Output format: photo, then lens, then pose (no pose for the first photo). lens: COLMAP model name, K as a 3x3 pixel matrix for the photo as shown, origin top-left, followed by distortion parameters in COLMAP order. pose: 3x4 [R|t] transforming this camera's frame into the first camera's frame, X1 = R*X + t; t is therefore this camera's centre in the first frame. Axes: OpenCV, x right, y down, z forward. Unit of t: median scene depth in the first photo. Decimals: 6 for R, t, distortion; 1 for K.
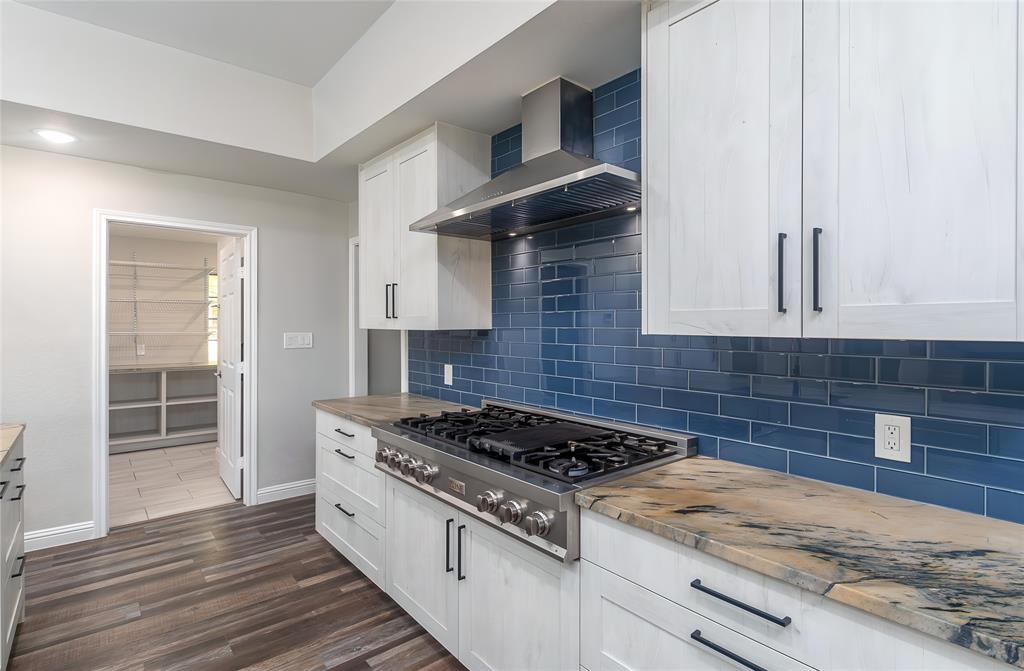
lens RADIAL K [[493.5, 0, 519.1], [0, 493.5, 330.0], [0, 0, 1]] dist [0.001584, 0.000372]
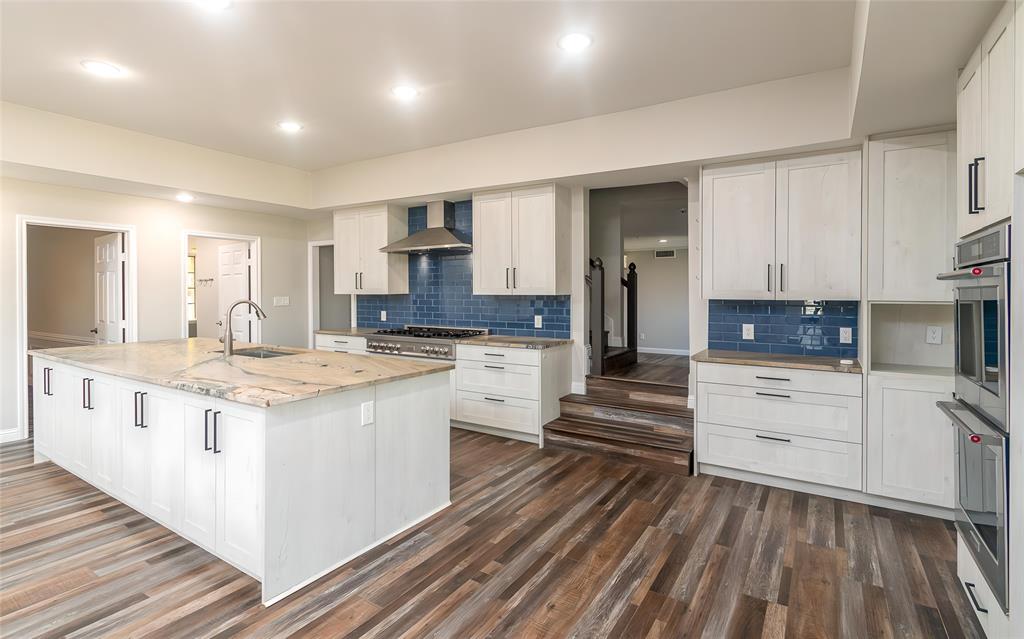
lens RADIAL K [[490.6, 0, 499.9], [0, 490.6, 304.4], [0, 0, 1]] dist [-0.000190, -0.000084]
pose [[0.957854, -0.007256, 0.287165, -0.338255], [0.003643, 0.999907, 0.013115, 0.020829], [-0.287234, -0.011517, 0.957791, -1.423635]]
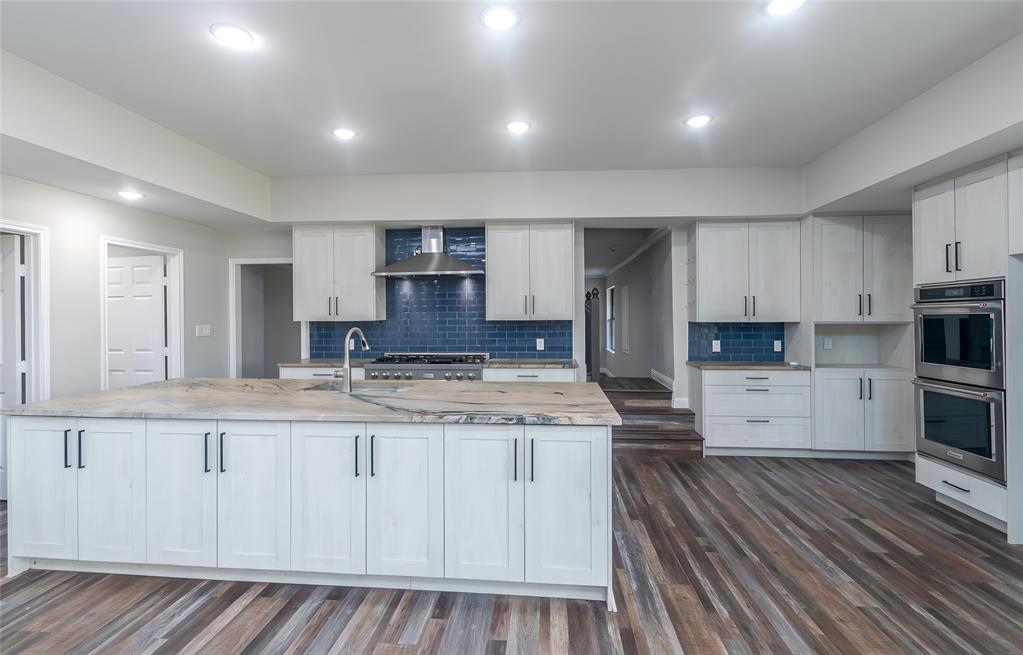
lens RADIAL K [[487.3, 0, 511.5], [0, 487.3, 327.5], [0, 0, 1]] dist [0.003404, -0.000345]
pose [[0.713738, -0.019279, 0.700147, -1.292740], [0.013978, 0.999814, 0.013281, 0.010772], [-0.700273, 0.000307, 0.713875, -0.990859]]
